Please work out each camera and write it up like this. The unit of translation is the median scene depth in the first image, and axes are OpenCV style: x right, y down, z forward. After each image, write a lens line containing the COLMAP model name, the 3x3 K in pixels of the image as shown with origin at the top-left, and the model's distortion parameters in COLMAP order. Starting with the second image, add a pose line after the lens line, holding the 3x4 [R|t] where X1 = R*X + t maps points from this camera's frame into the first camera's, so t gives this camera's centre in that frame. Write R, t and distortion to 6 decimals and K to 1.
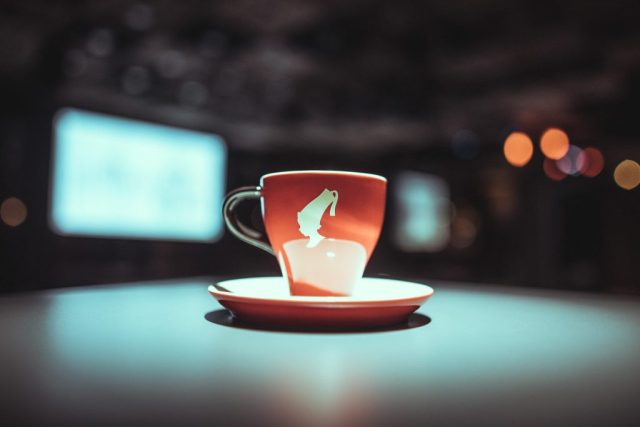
lens RADIAL K [[636.4, 0, 320.0], [0, 636.4, 213.5], [0, 0, 1]] dist [0.001069, 0.016902]
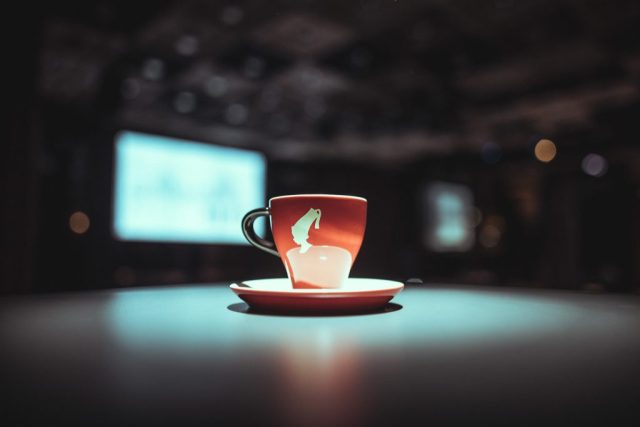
lens RADIAL K [[603.4, 0, 320.2], [0, 603.4, 222.7], [0, 0, 1]] dist [0.005829, 0.001552]
pose [[0.997418, -0.015256, -0.070182, 0.091670], [0.015730, 0.999857, 0.006210, -0.013084], [0.070078, -0.007298, 0.997515, -0.202313]]
